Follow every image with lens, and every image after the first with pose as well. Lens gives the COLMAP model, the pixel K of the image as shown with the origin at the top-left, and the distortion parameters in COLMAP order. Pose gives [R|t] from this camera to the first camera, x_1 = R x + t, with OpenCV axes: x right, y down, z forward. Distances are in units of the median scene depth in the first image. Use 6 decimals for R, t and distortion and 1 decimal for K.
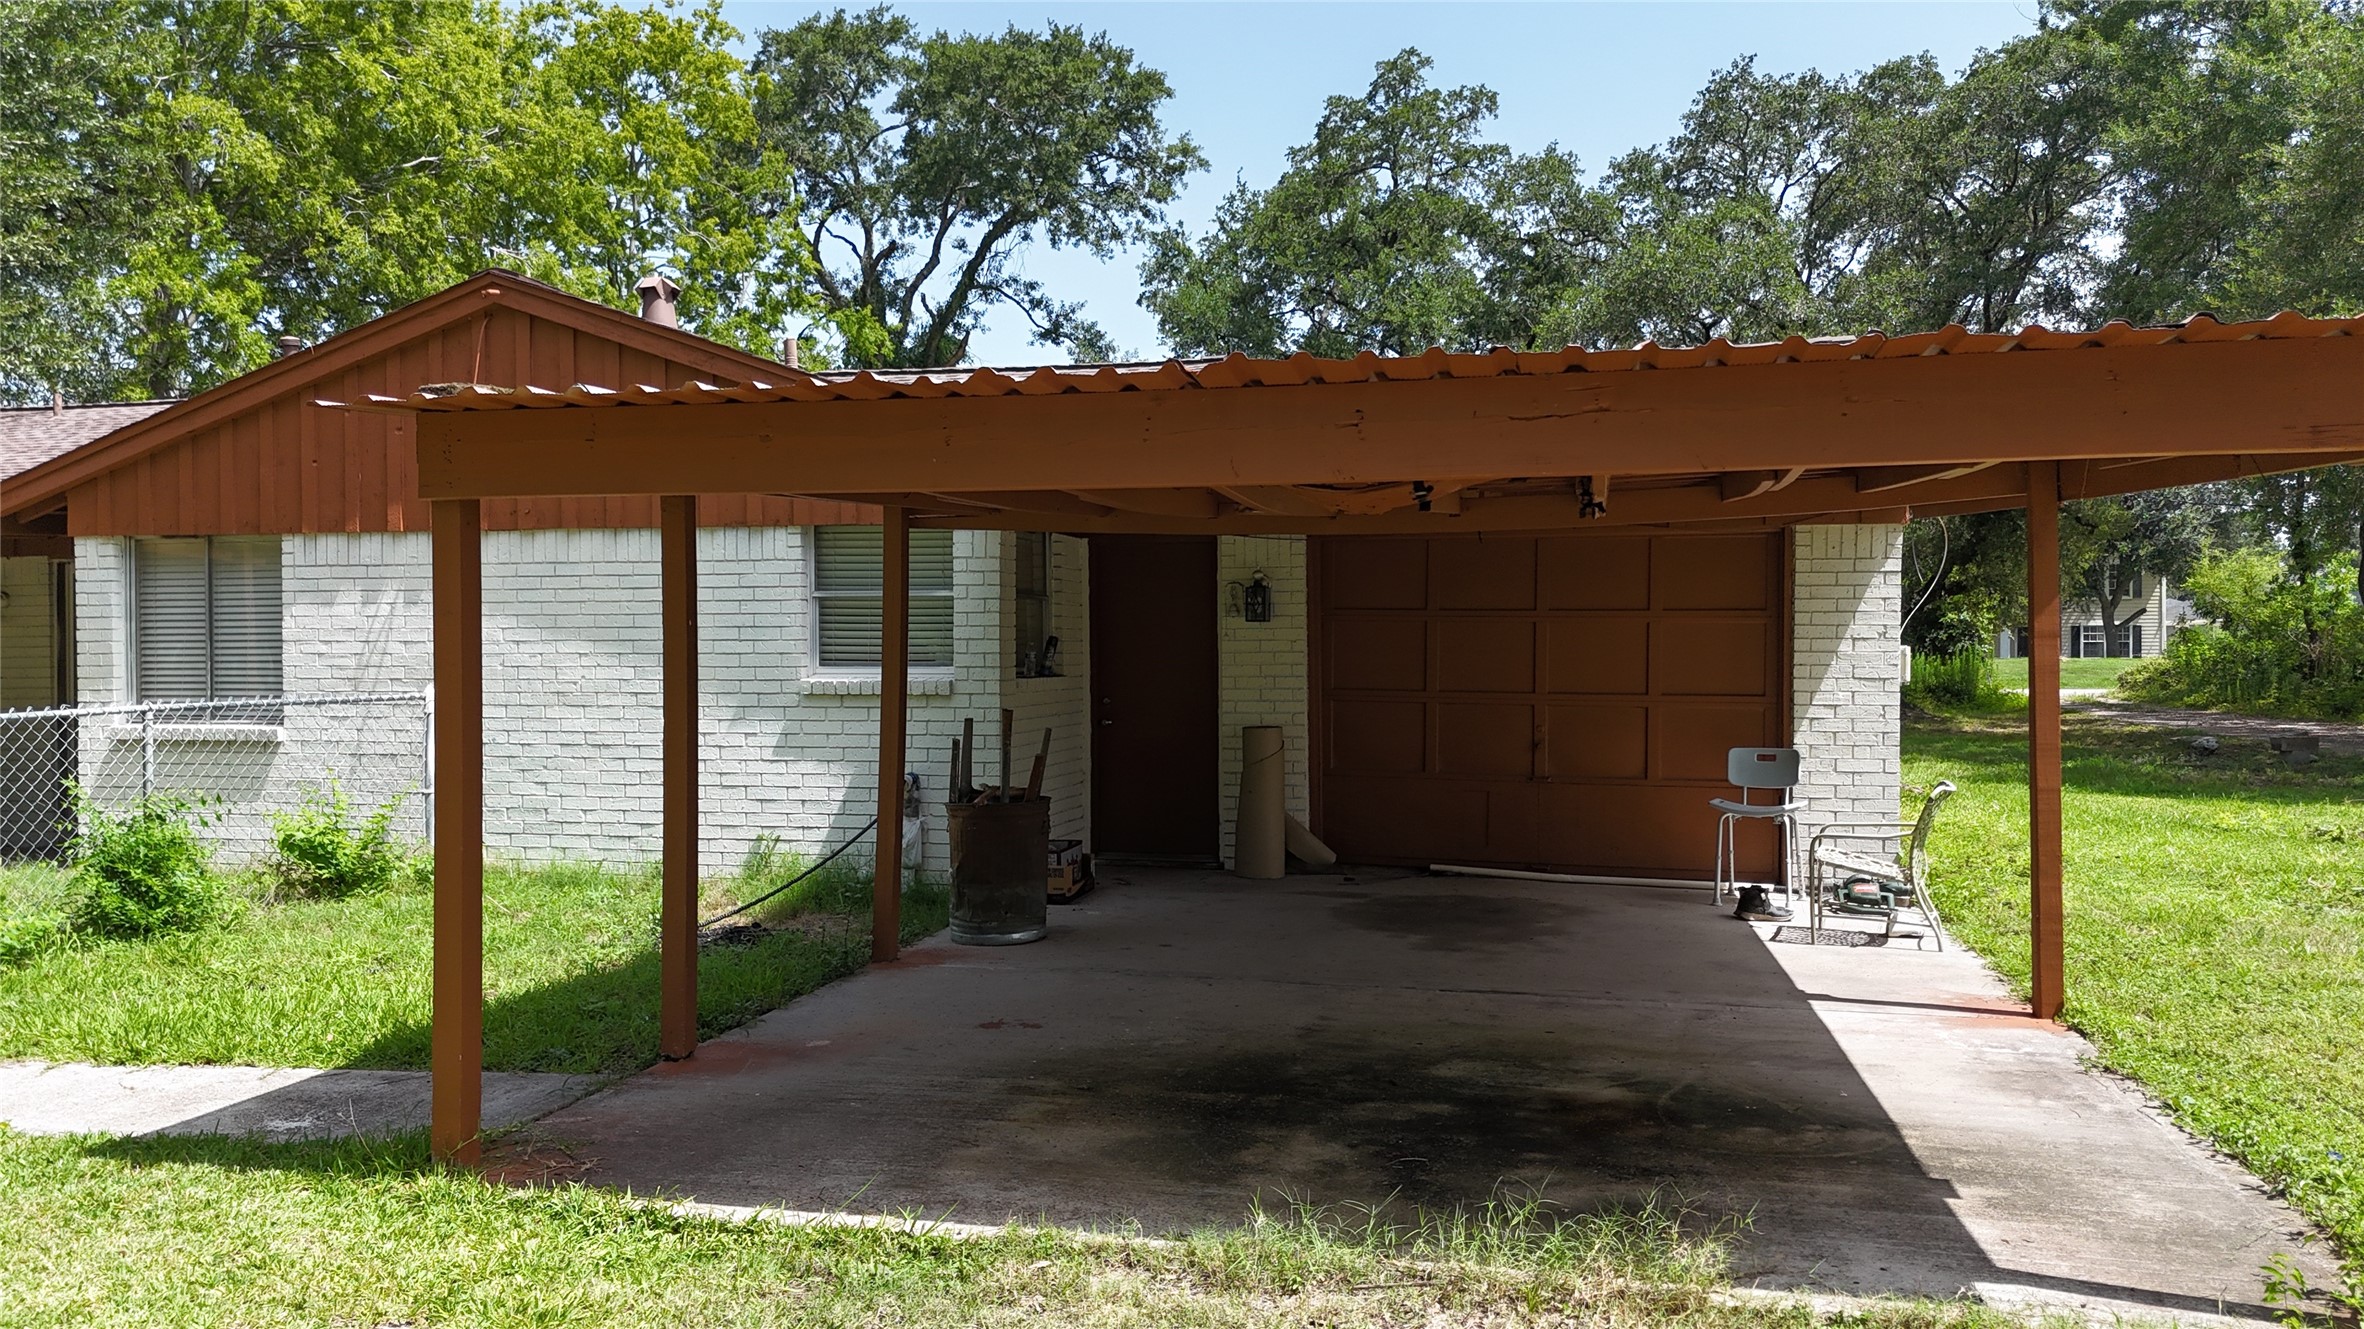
lens RADIAL K [[1754.3, 0, 1183.3], [0, 1754.3, 661.8], [0, 0, 1]] dist [0.059173, -0.035497]
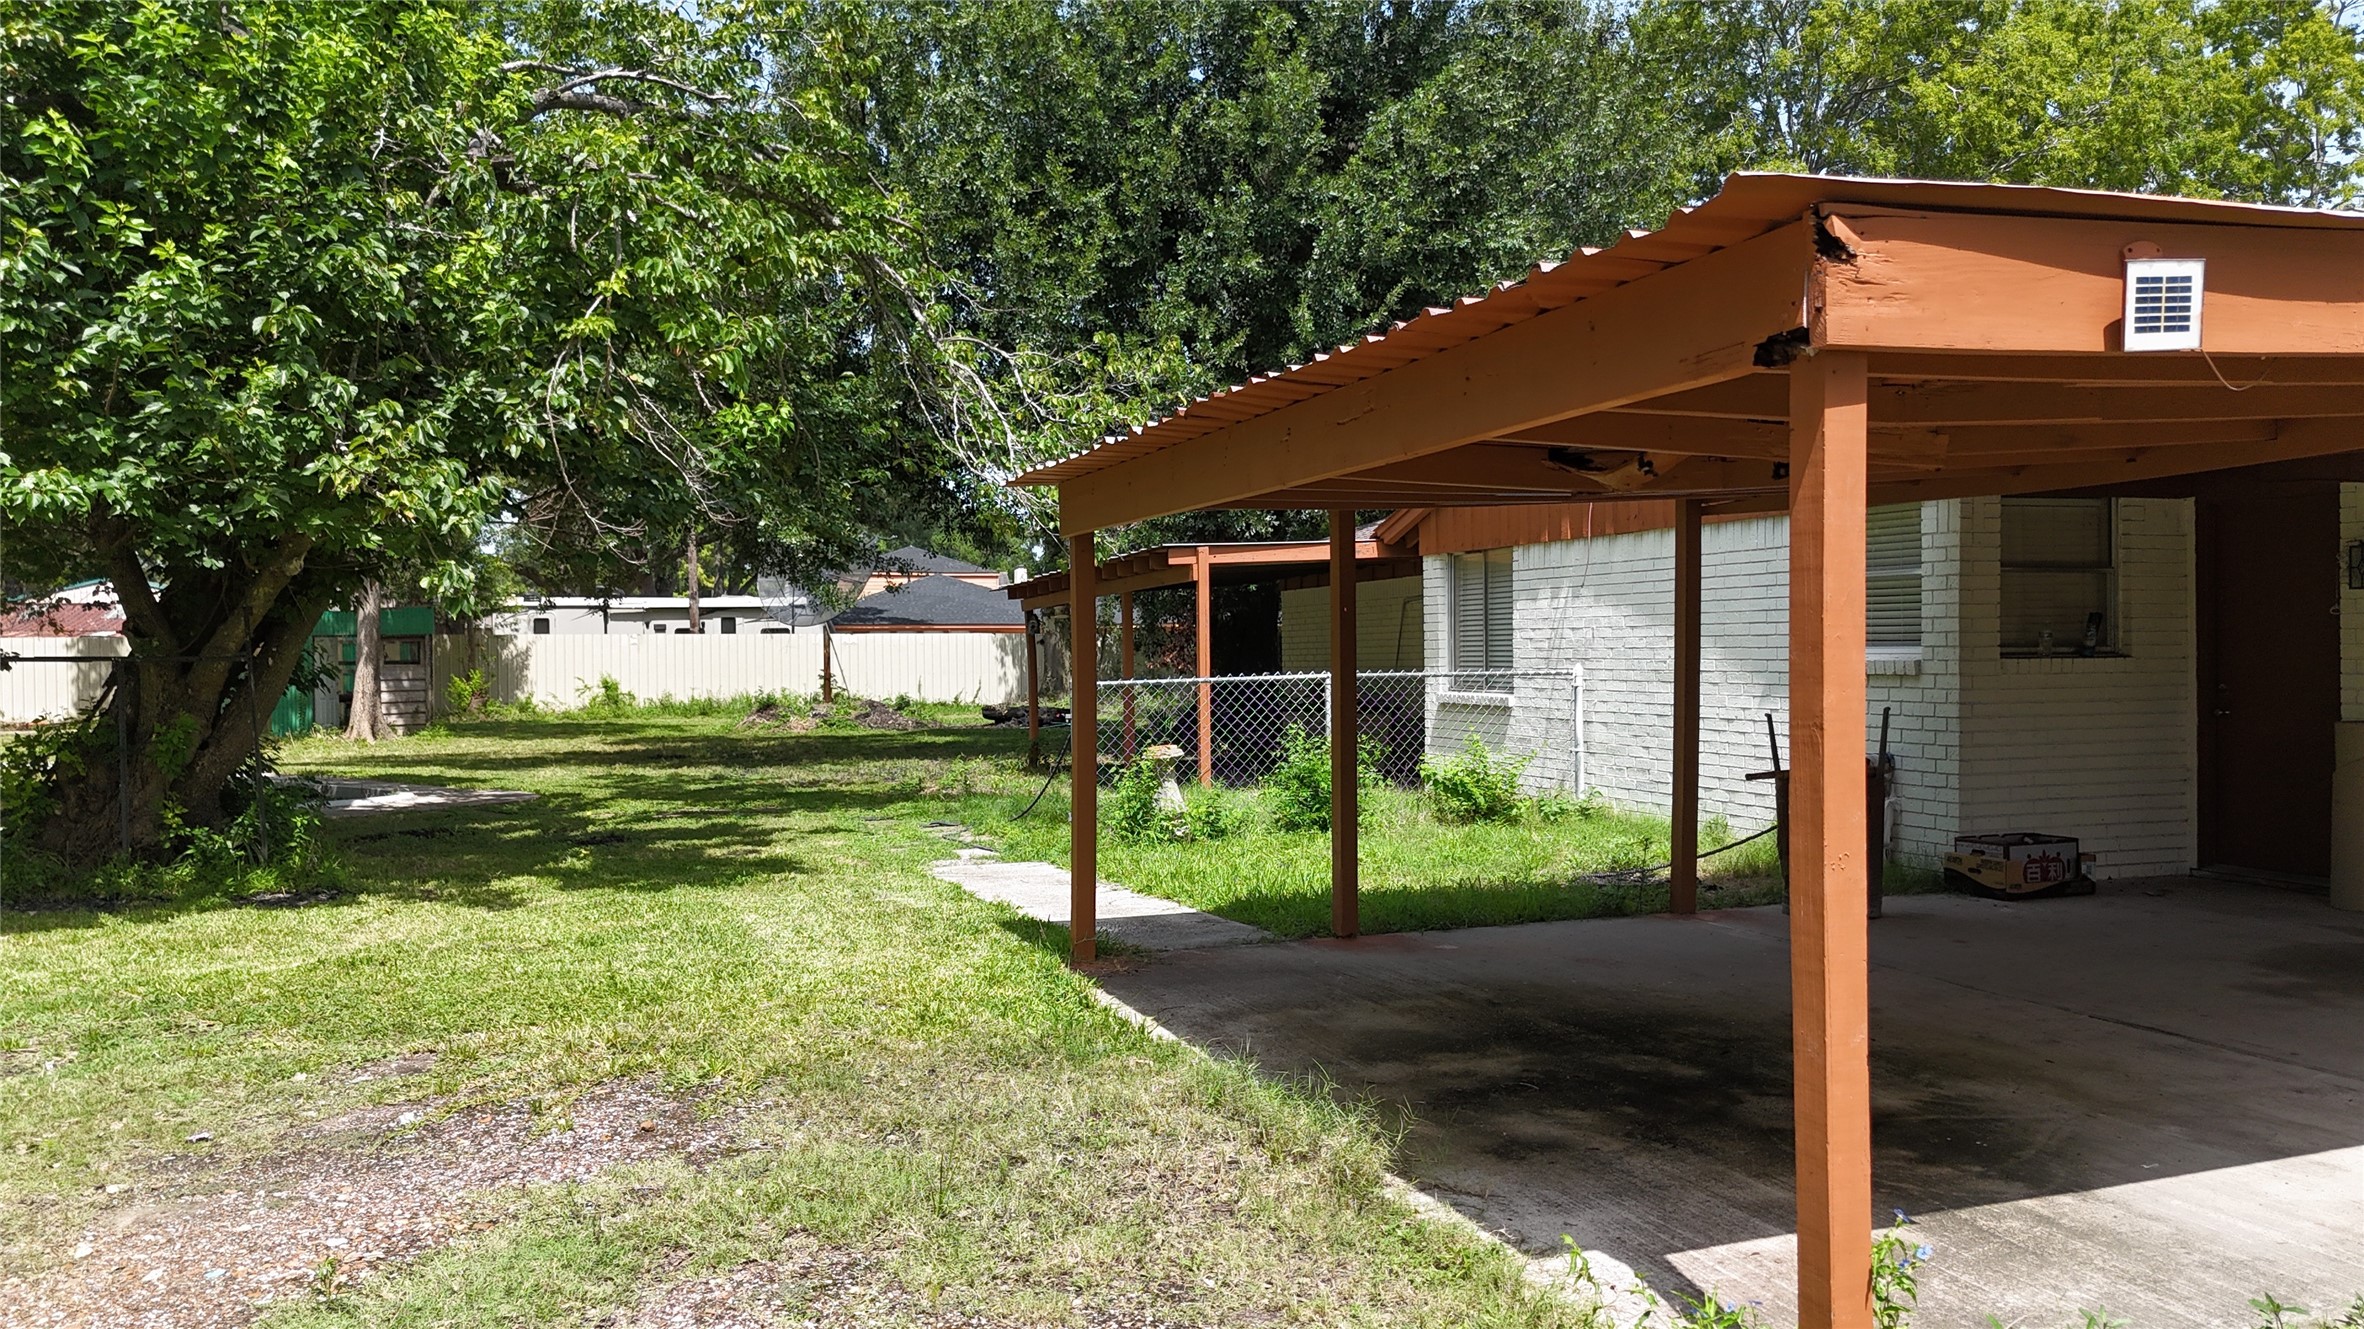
lens RADIAL K [[1754.3, 0, 1179.0], [0, 1754.3, 657.7], [0, 0, 1]] dist [0.059173, -0.035497]
pose [[0.542579, 0.000999, -0.840004, 0.824028], [0.000951, 0.999998, 0.001804, 0.012369], [0.840004, -0.001777, 0.542577, 0.197300]]
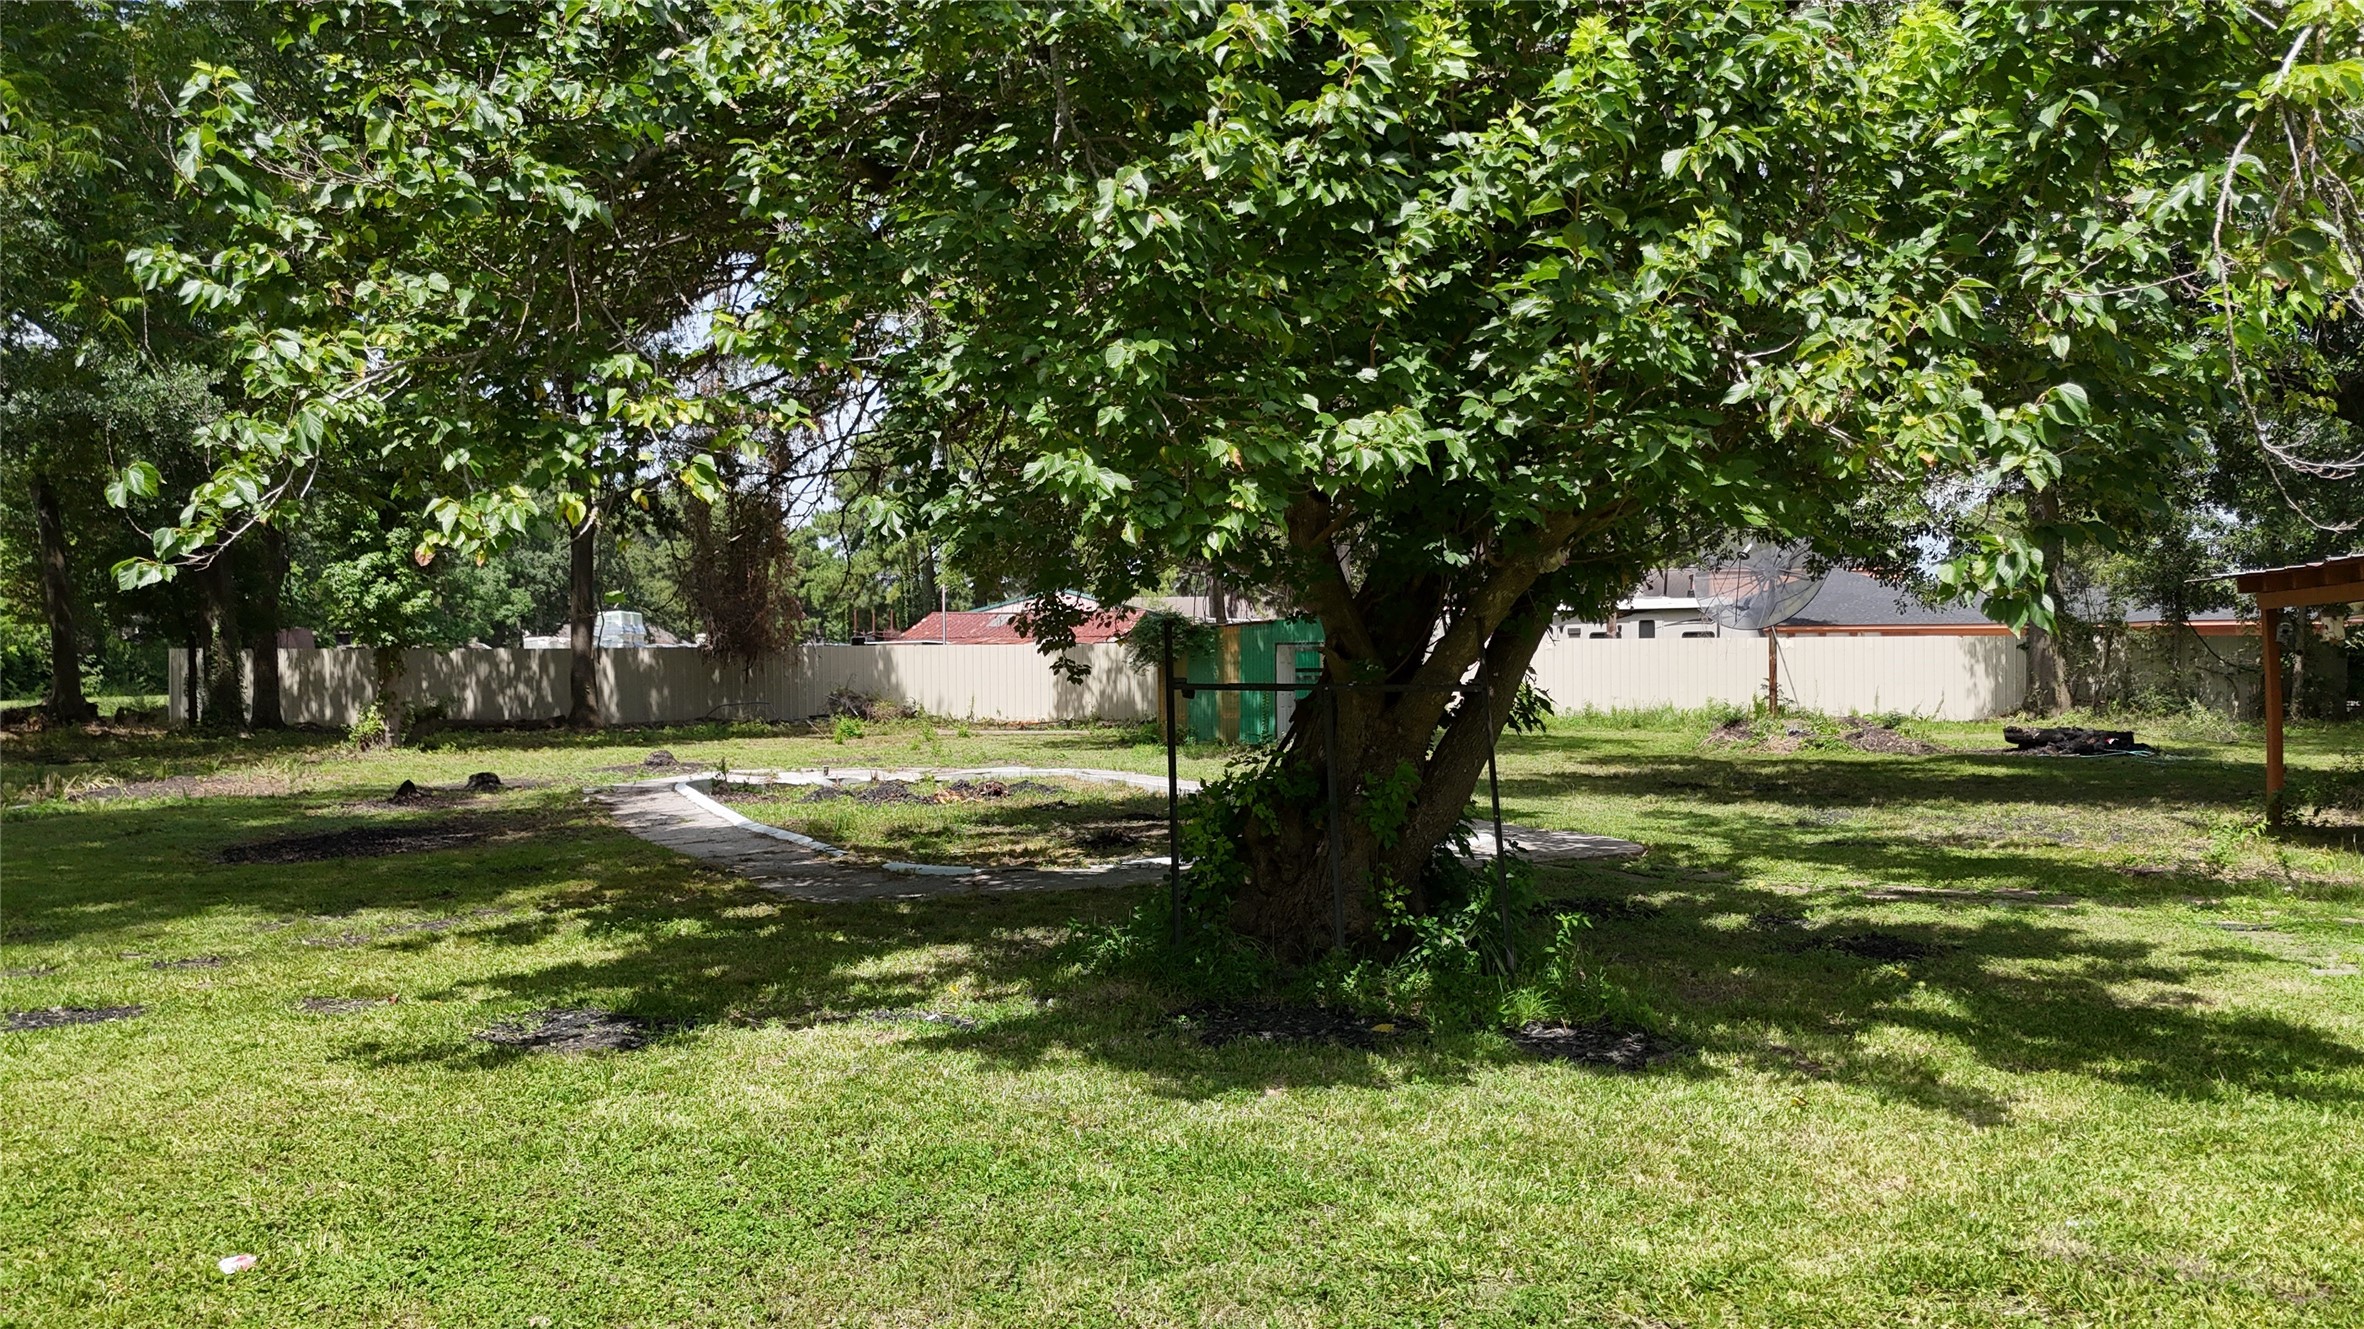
lens RADIAL K [[1754.3, 0, 1185.0], [0, 1754.3, 664.3], [0, 0, 1]] dist [0.059173, -0.035497]
pose [[0.121781, 0.005046, -0.992544, 0.597359], [-0.001182, 0.999987, 0.004939, 0.006247], [0.992556, 0.000571, 0.121786, 0.140405]]
